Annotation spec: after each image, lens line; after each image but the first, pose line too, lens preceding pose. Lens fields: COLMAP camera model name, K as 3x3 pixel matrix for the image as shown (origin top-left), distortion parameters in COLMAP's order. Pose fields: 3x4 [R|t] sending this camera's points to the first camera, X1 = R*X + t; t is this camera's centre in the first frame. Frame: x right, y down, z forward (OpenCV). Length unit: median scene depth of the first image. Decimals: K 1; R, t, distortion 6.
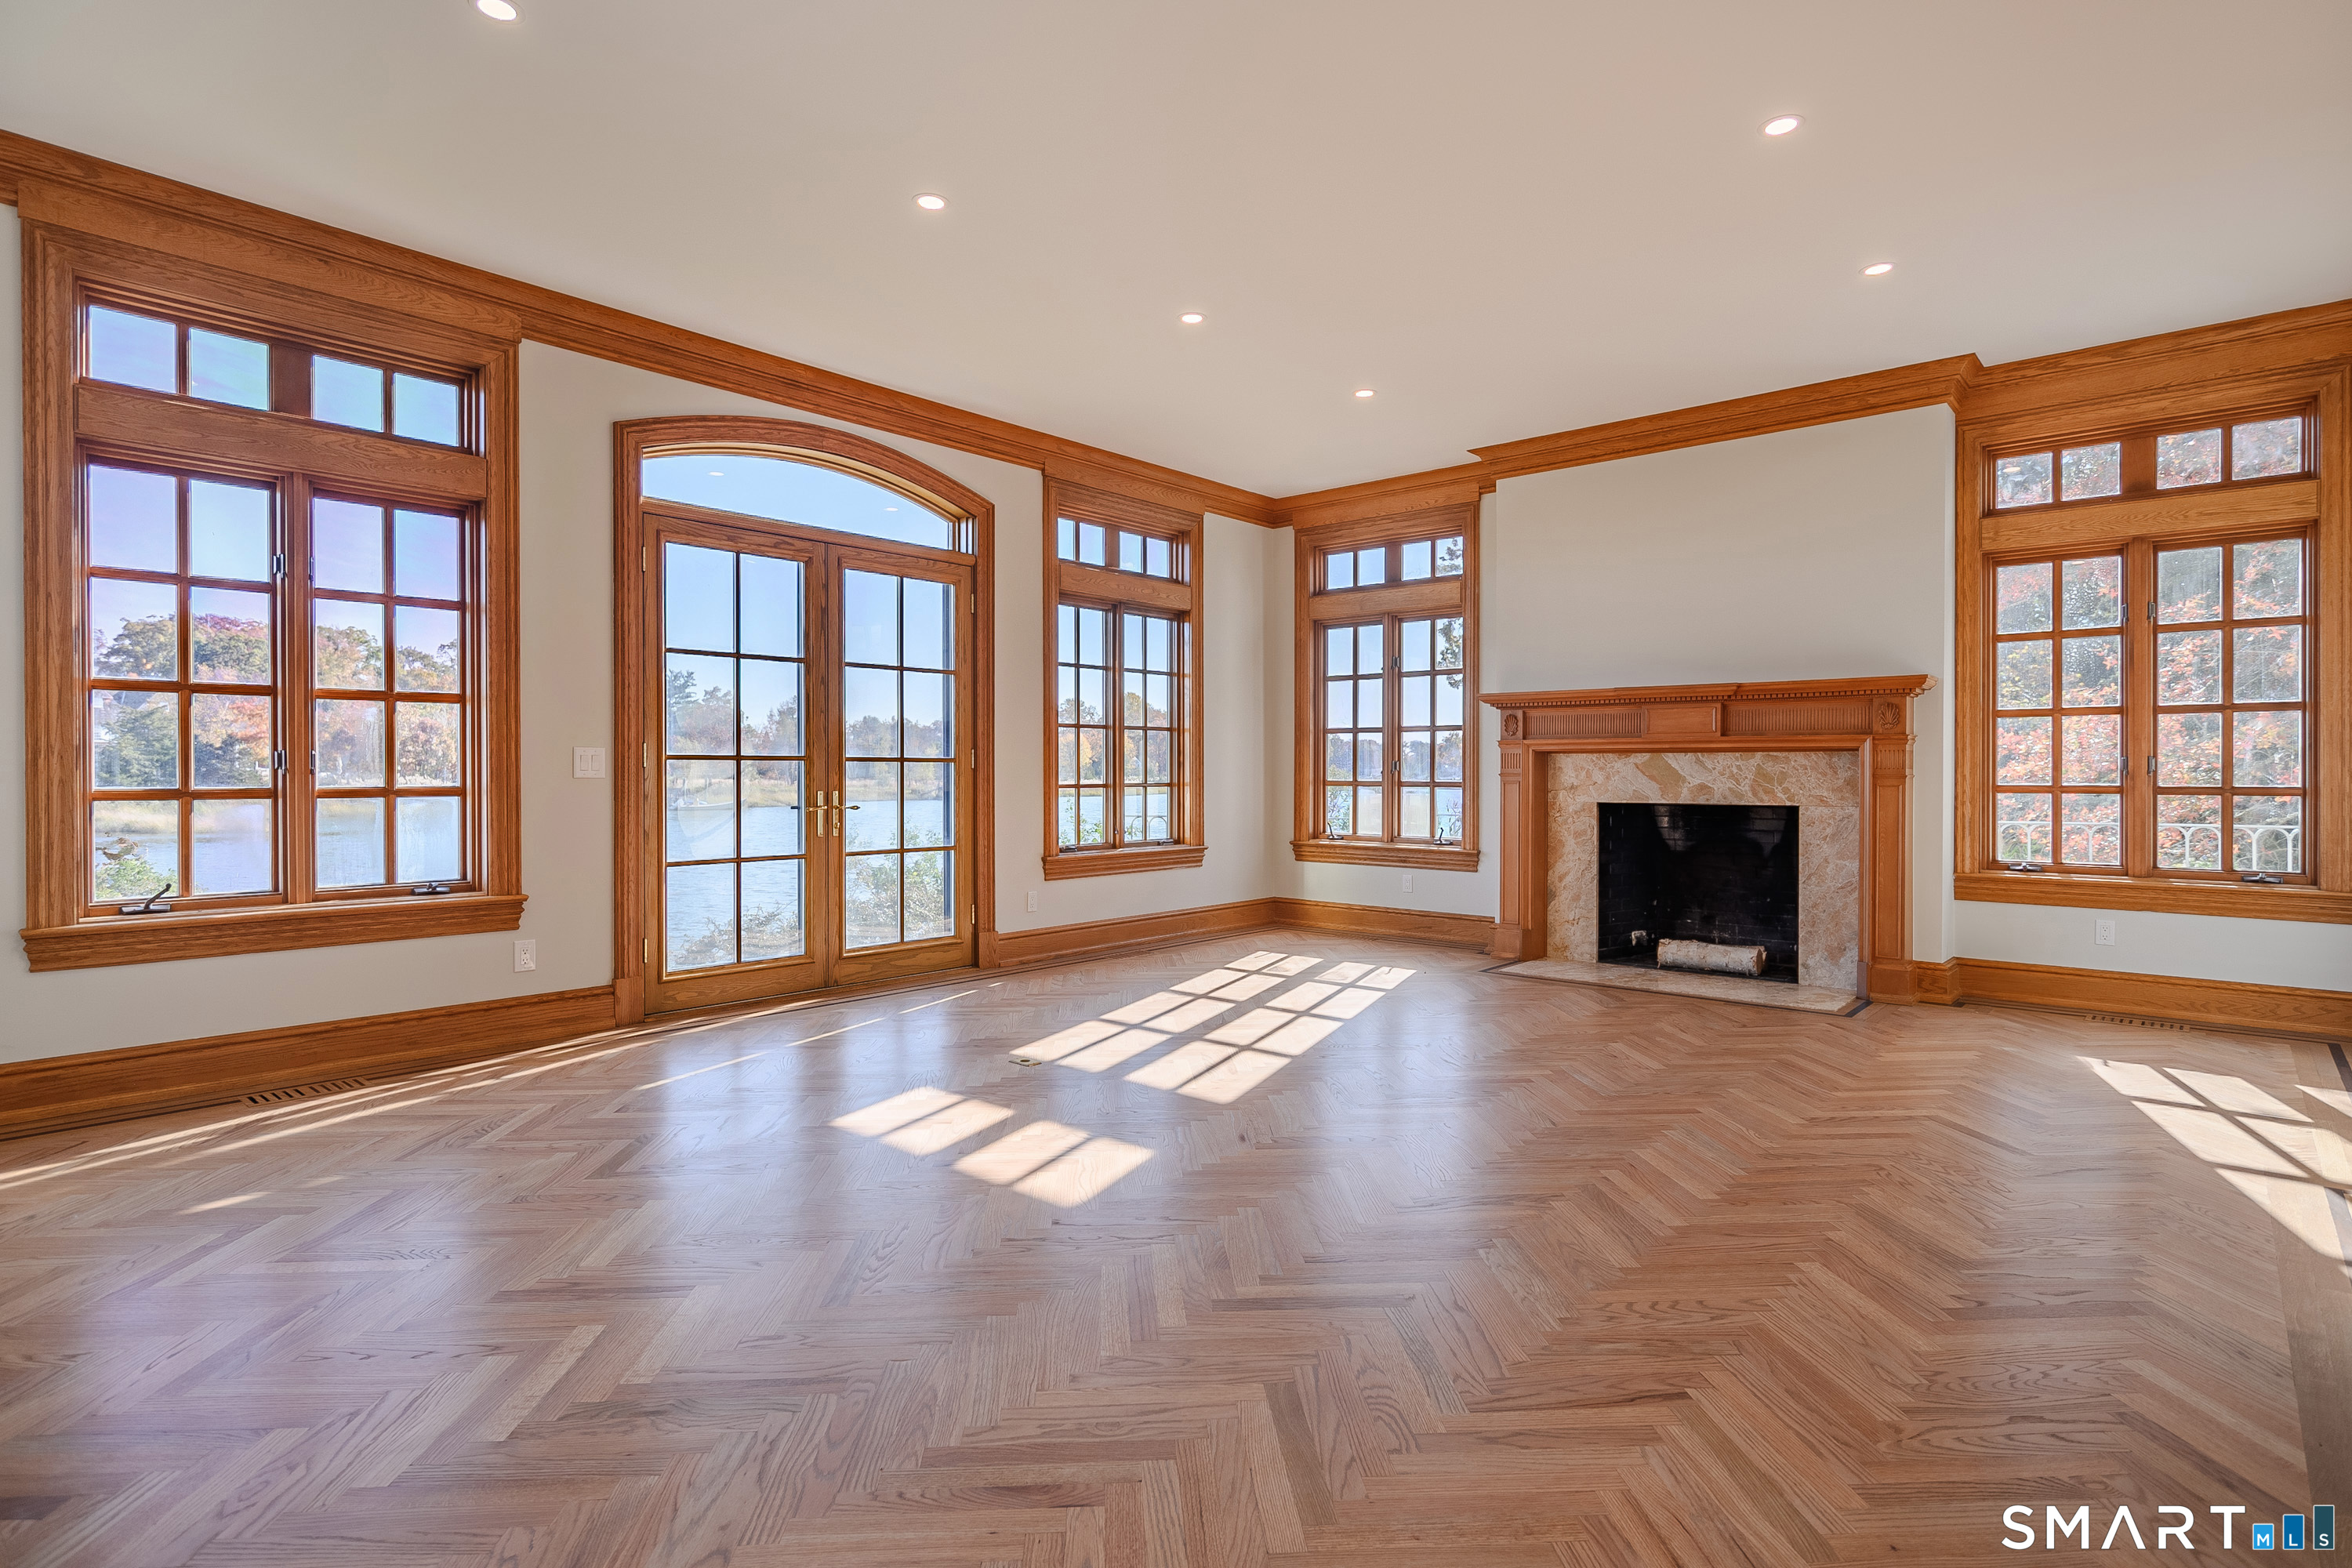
lens RADIAL K [[1190.6, 0, 1172.5], [0, 1190.6, 781.9], [0, 0, 1]] dist [-0.002848, 0.004213]
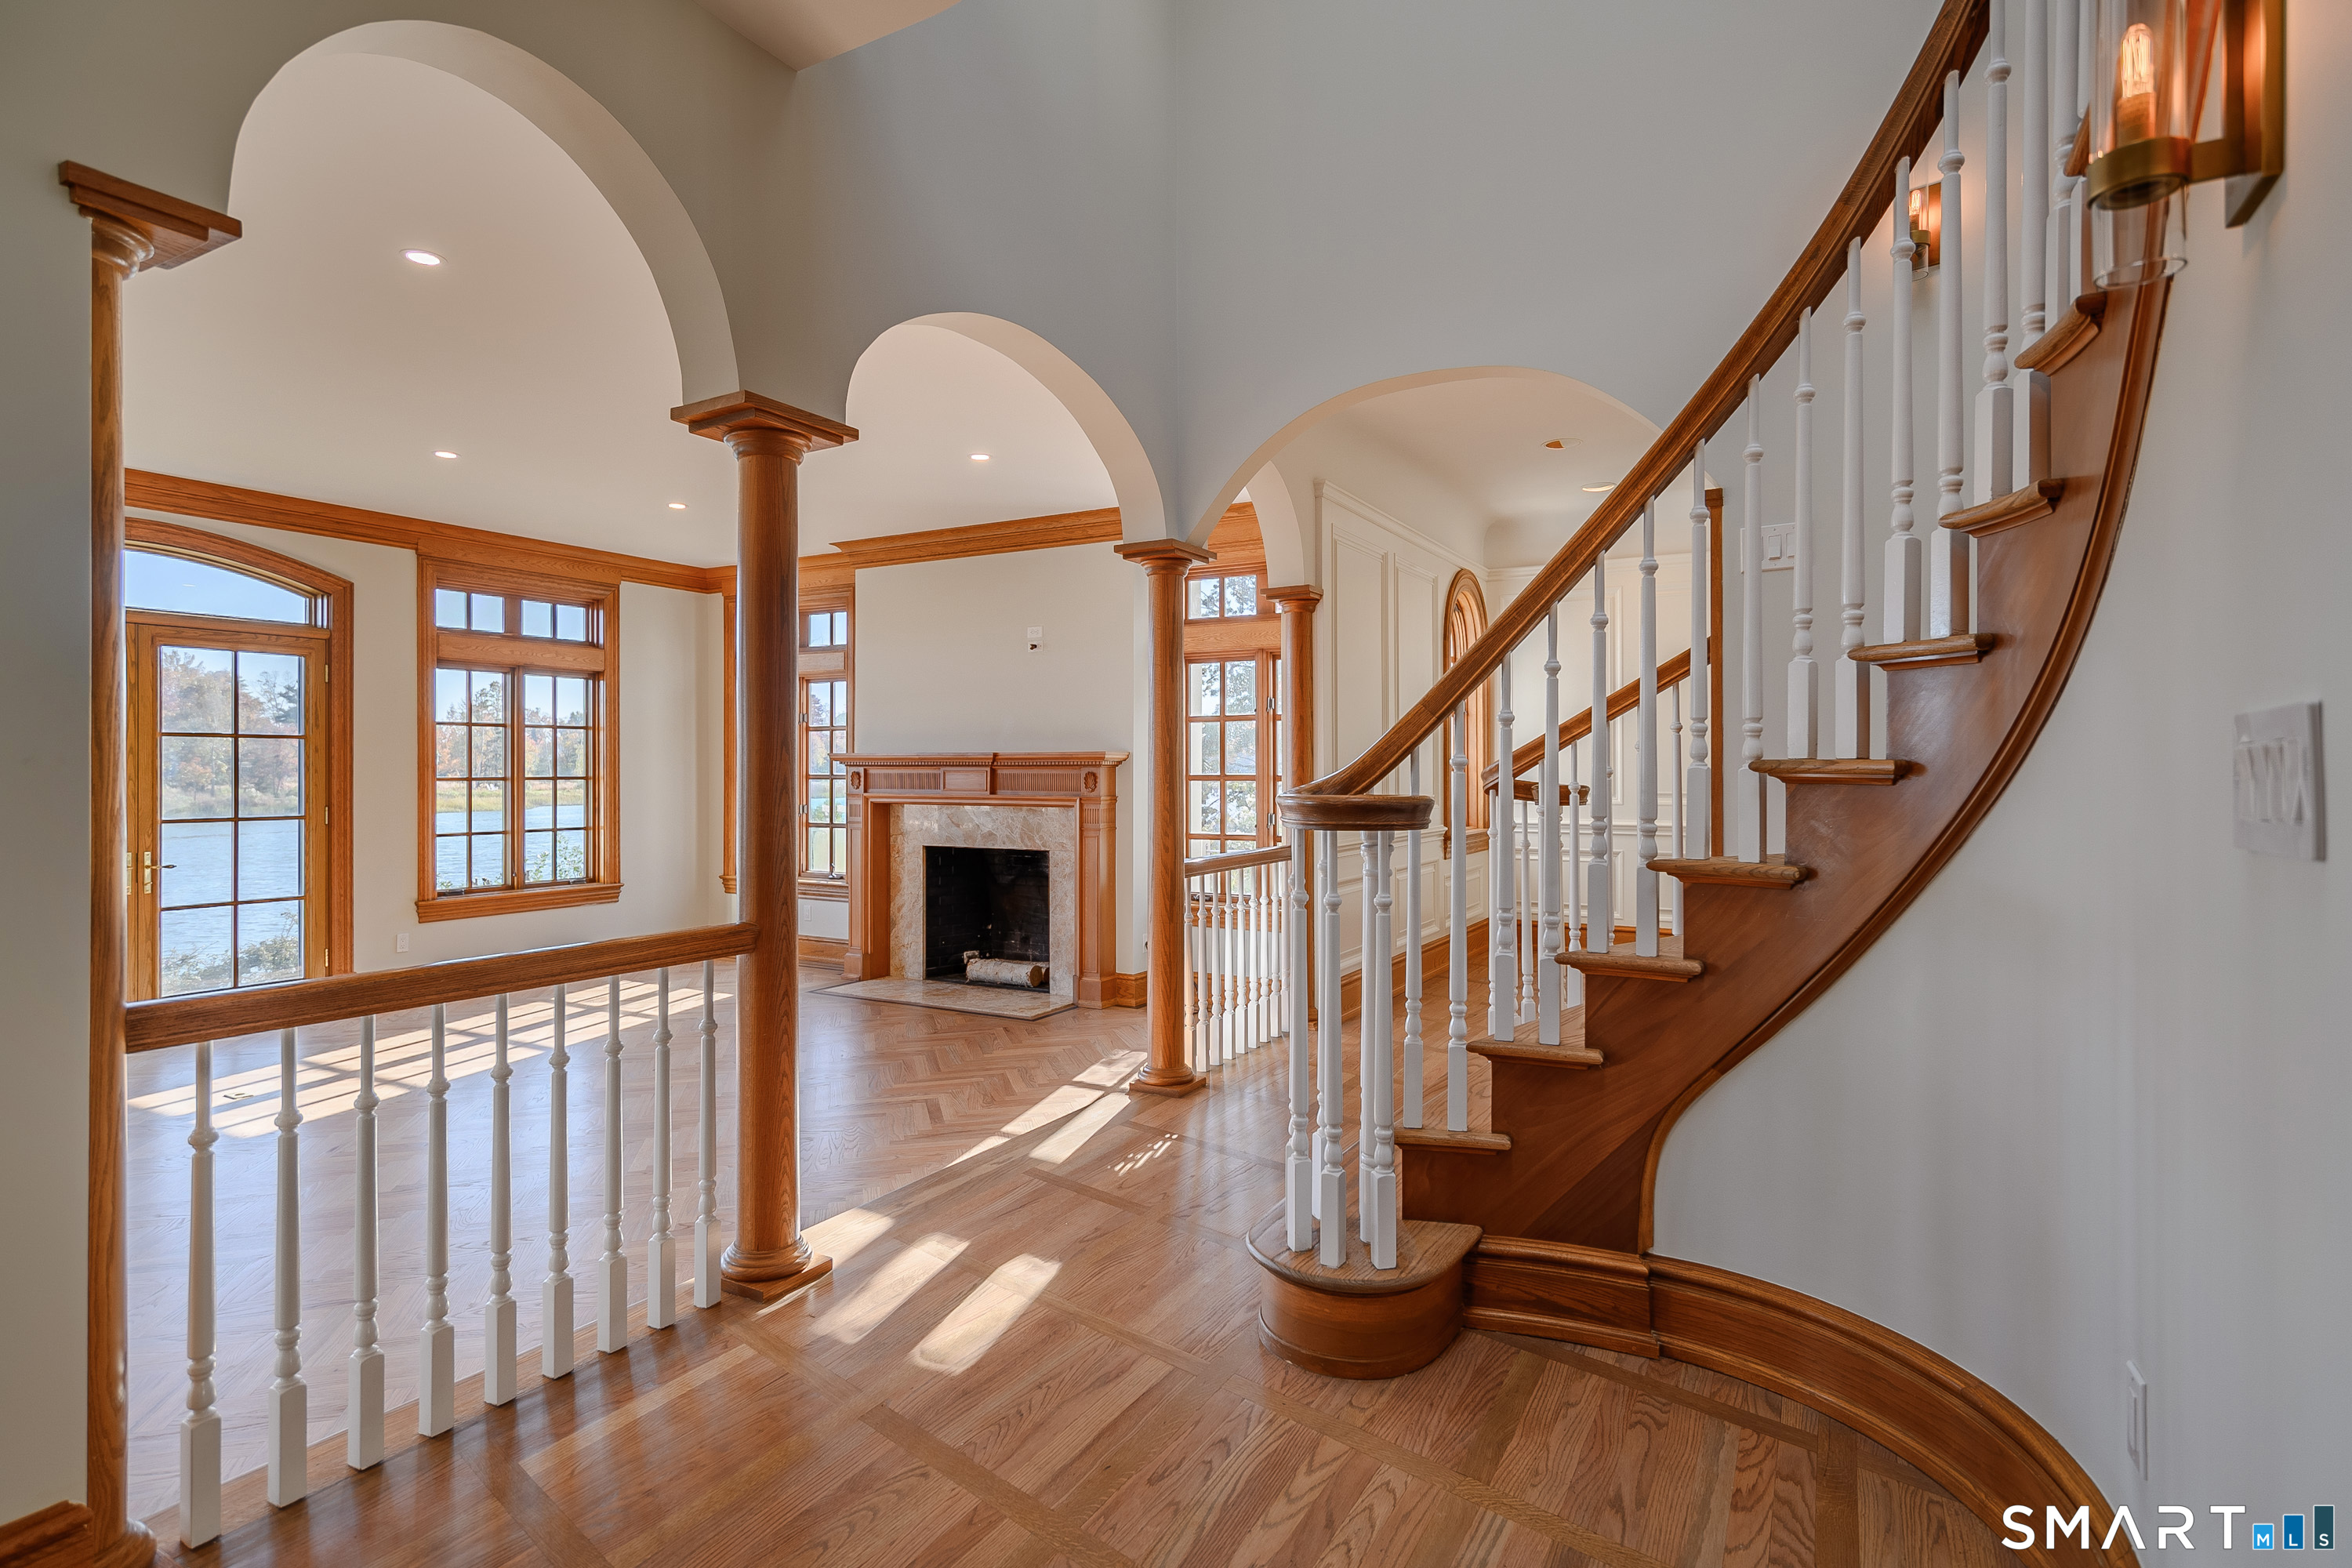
lens RADIAL K [[1190.6, 0, 1166.7], [0, 1190.6, 765.0], [0, 0, 1]] dist [-0.002848, 0.004213]
pose [[0.978737, -0.000455, 0.205119, 0.349236], [0.003312, 0.999902, -0.013583, -0.046167], [-0.205092, 0.013974, 0.978643, -0.220644]]
